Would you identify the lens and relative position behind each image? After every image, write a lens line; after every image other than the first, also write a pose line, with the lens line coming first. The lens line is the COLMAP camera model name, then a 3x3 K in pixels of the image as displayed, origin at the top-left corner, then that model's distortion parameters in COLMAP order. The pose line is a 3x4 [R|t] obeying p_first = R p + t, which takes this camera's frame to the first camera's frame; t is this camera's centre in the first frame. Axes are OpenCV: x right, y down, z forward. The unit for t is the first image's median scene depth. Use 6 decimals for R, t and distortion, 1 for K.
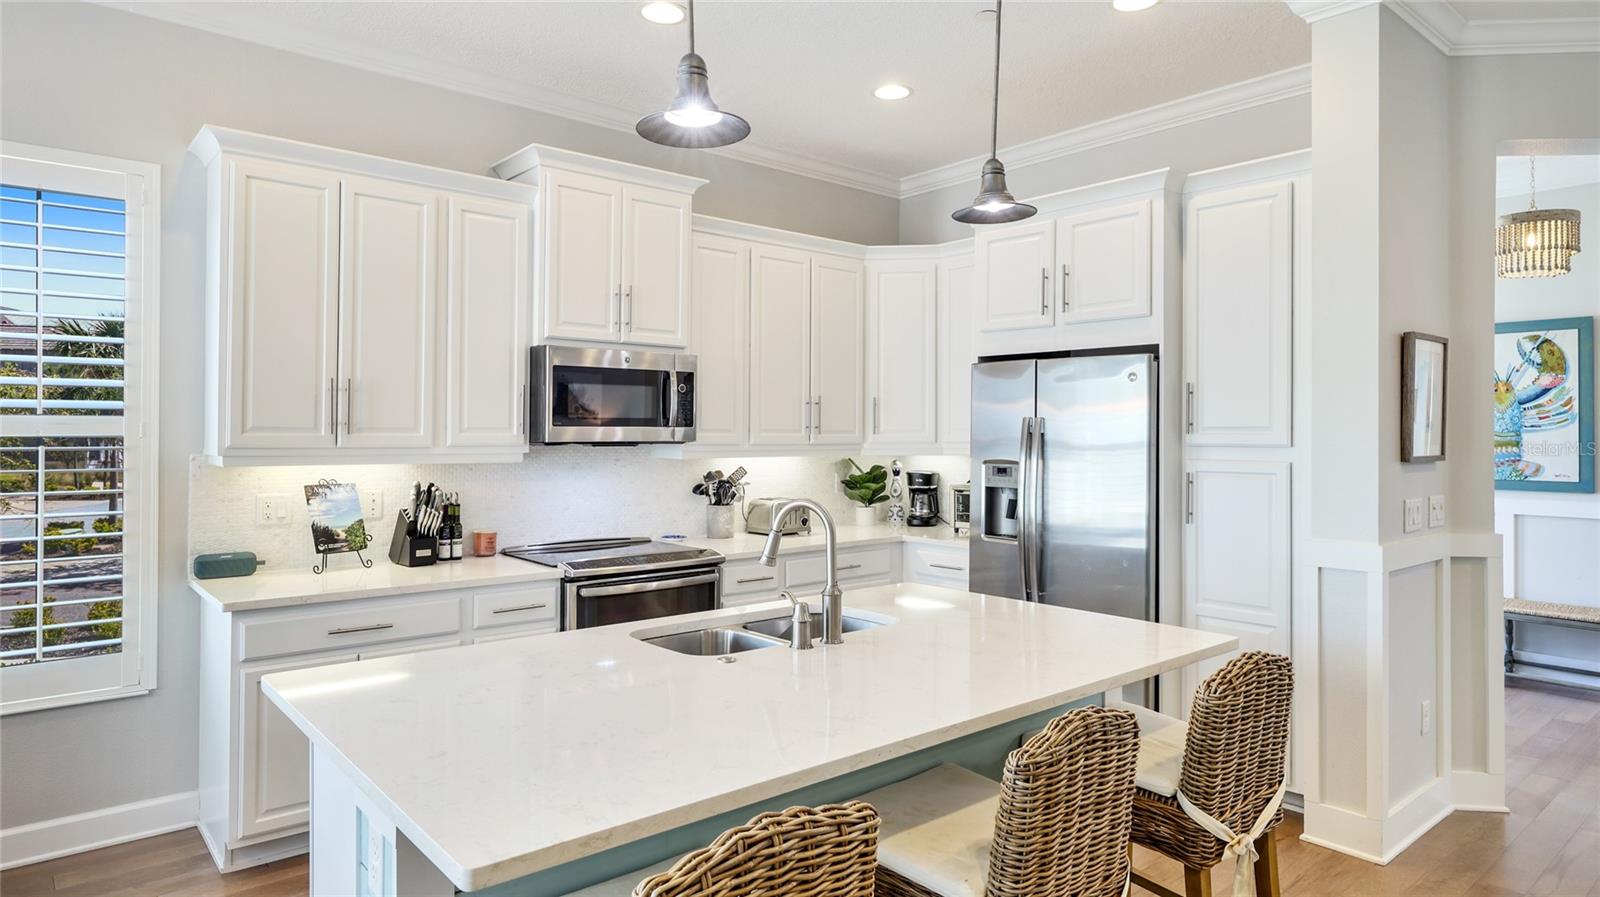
lens RADIAL K [[934.5, 0, 800.5], [0, 934.5, 435.4], [0, 0, 1]] dist [-0.000691, 0.000363]
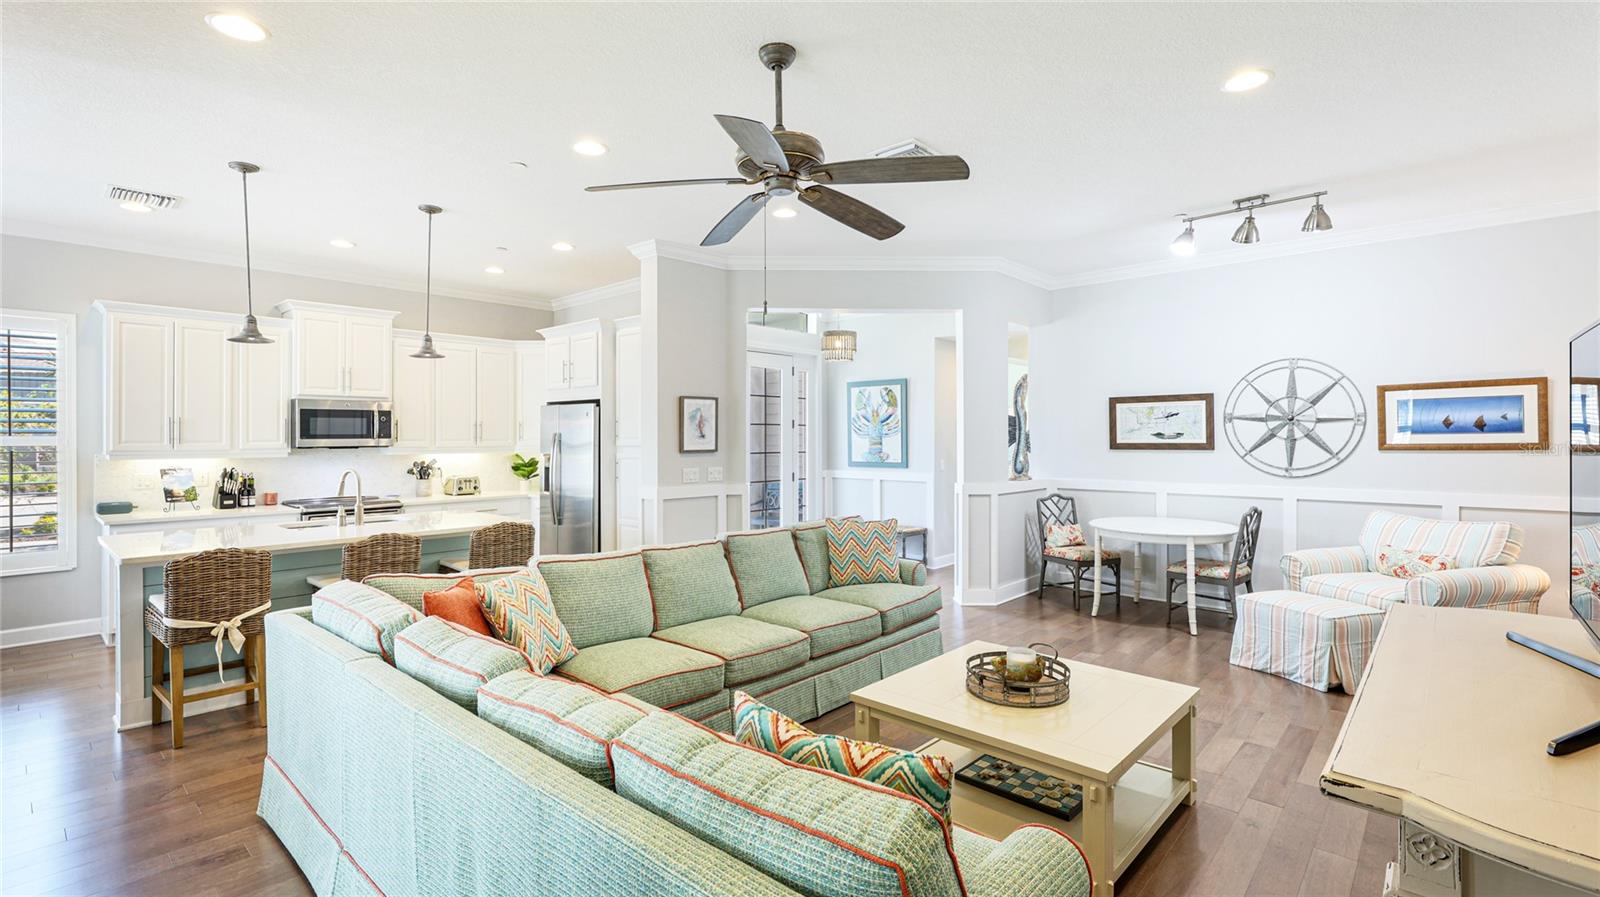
lens RADIAL K [[718.5, 0, 795.7], [0, 718.5, 444.5], [0, 0, 1]] dist [-0.000993, -0.000101]
pose [[0.991992, -0.008046, 0.126047, 0.590640], [0.006922, 0.999932, 0.009354, -0.005101], [-0.126114, -0.008407, 0.991980, -0.662864]]
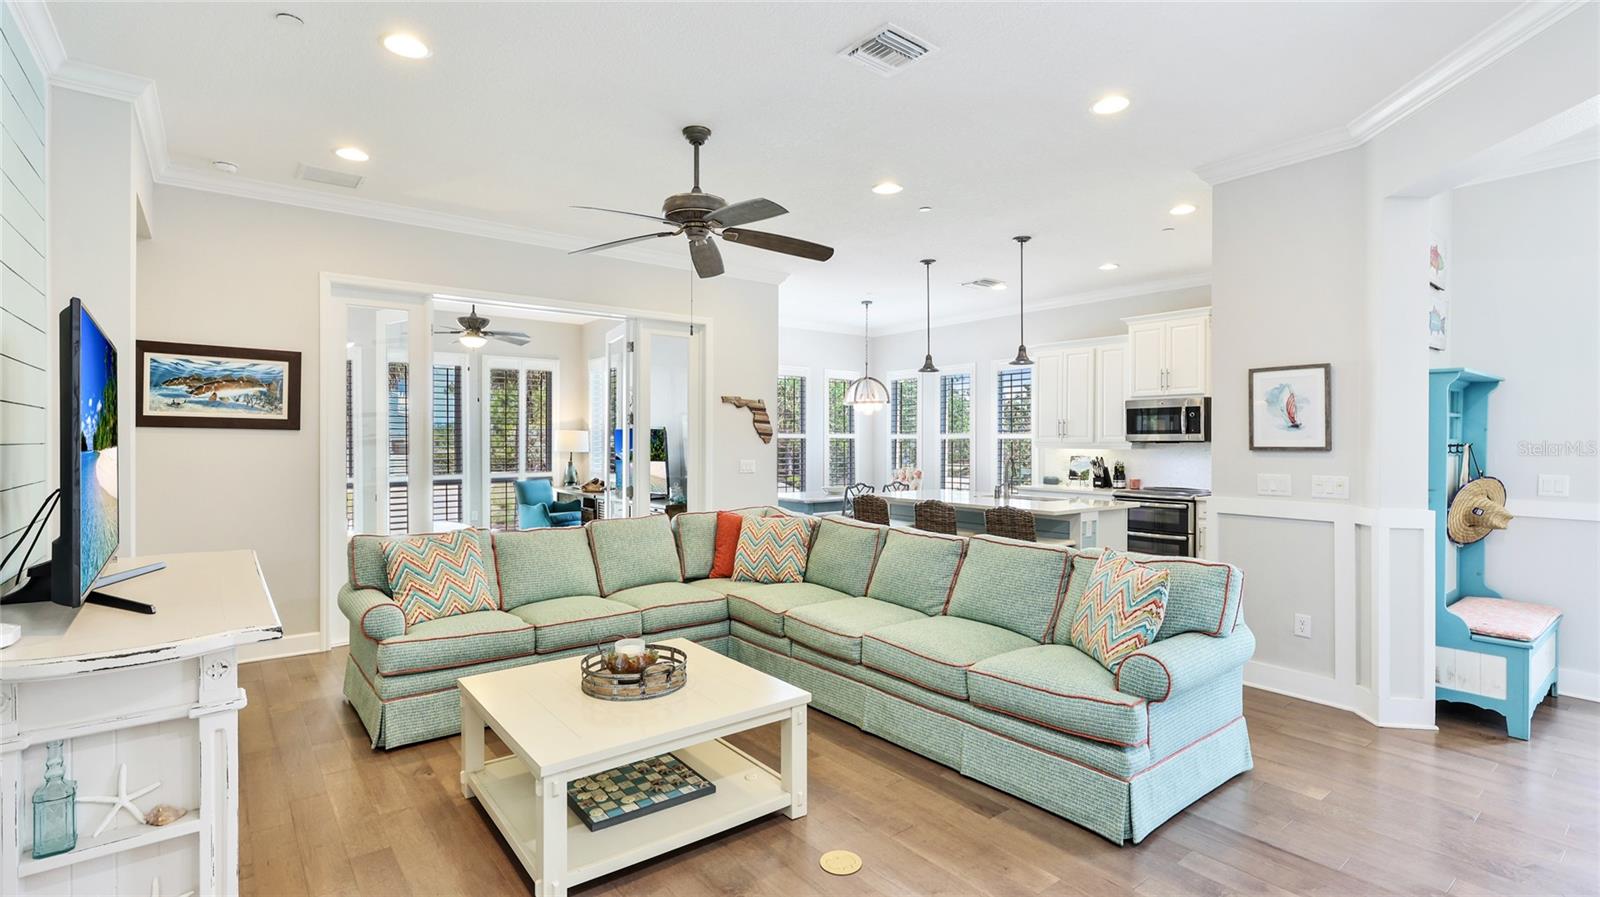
lens RADIAL K [[734.9, 0, 800.0], [0, 734.9, 448.5], [0, 0, 1]] dist [0.000179, 0.000006]
pose [[-0.036587, 0.006235, -0.999311, 1.626685], [-0.002094, 0.999978, 0.006316, 0.016209], [0.999328, 0.002323, -0.036574, 0.225380]]
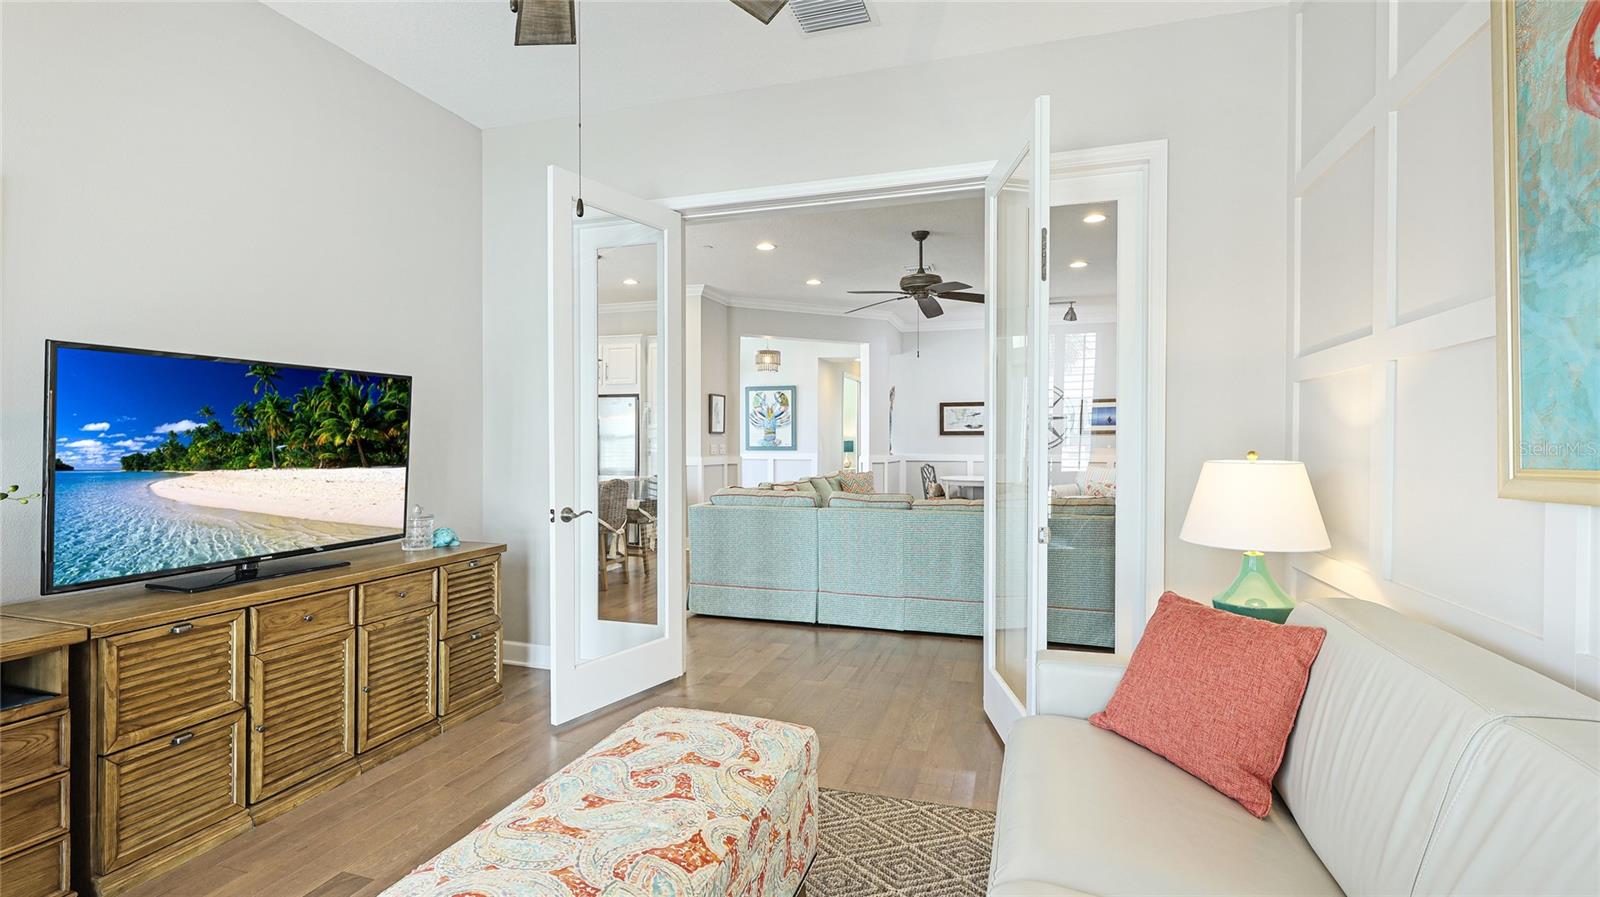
lens RADIAL K [[718.5, 0, 795.7], [0, 718.5, 444.5], [0, 0, 1]] dist [-0.000993, -0.000101]
pose [[0.851025, -0.005418, 0.525097, -0.357069], [0.003247, 0.999982, 0.005056, 0.047651], [-0.525115, -0.002598, 0.851028, -1.100118]]
